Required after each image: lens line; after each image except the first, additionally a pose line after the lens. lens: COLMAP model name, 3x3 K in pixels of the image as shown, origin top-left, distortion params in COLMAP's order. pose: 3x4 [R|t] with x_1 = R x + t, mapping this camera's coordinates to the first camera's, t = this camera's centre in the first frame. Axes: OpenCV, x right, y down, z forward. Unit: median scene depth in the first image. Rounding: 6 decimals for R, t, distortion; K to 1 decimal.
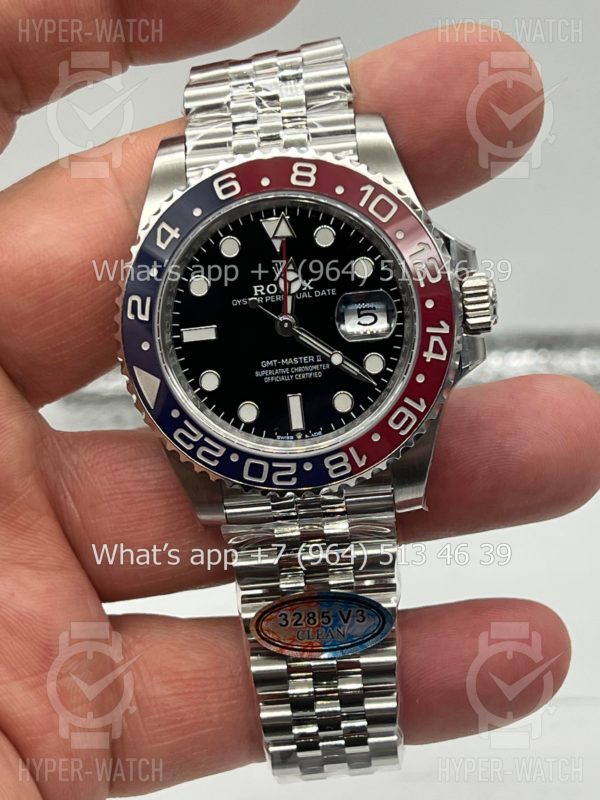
lens RADIAL K [[1937.4, 0, 301.9], [0, 1937.4, 394.8], [0, 0, 1]] dist [0.258556, 0.000000]
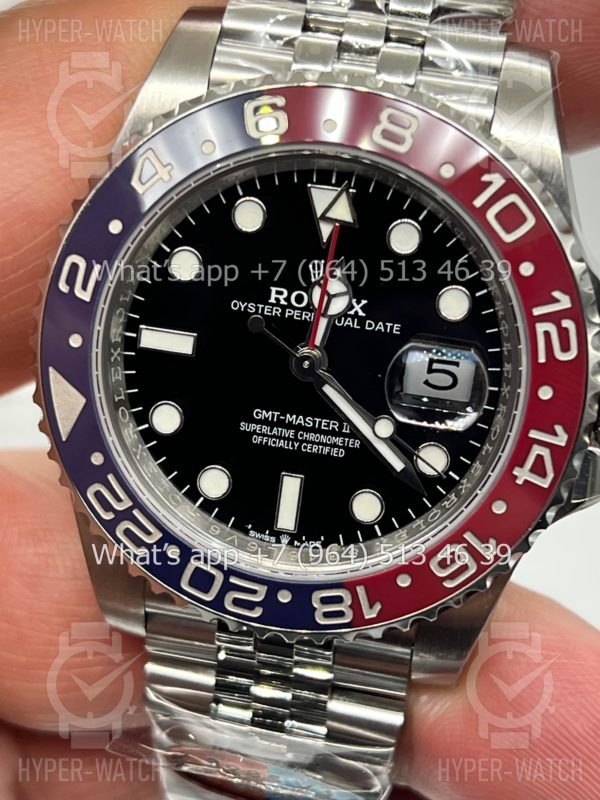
lens RADIAL K [[1937.4, 0, 294.4], [0, 1937.4, 404.2], [0, 0, 1]] dist [0.258556, 0.000000]
pose [[0.968564, 0.246960, -0.029913, 0.009365], [-0.242629, 0.964361, 0.105539, -0.087004], [0.054911, -0.094963, 0.993965, 0.393765]]
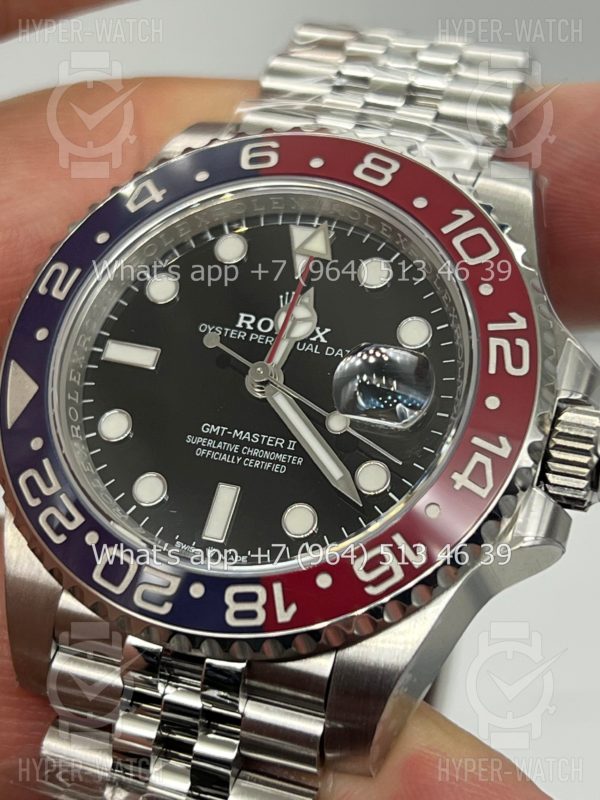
lens RADIAL K [[1937.4, 0, 284.2], [0, 1937.4, 377.7], [0, 0, 1]] dist [0.258556, 0.000000]
pose [[0.912805, 0.301490, -0.275484, 0.165619], [-0.389410, 0.845815, -0.364632, 0.183010], [0.123075, 0.440114, 0.889467, 0.461948]]
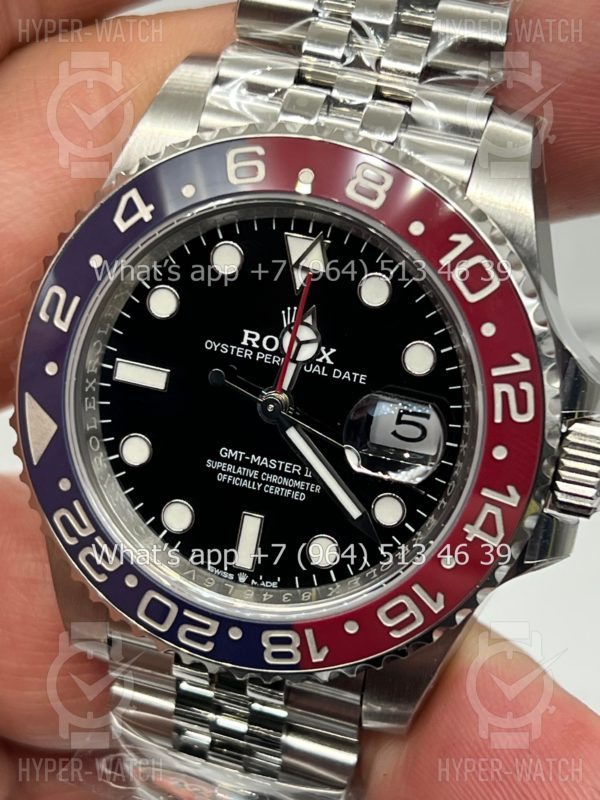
lens RADIAL K [[1937.4, 0, 292.6], [0, 1937.4, 400.6], [0, 0, 1]] dist [0.258556, 0.000000]
pose [[0.942608, 0.314187, -0.113037, 0.067421], [-0.302147, 0.946689, 0.111750, -0.109229], [0.142121, -0.071183, 0.987286, 0.388339]]
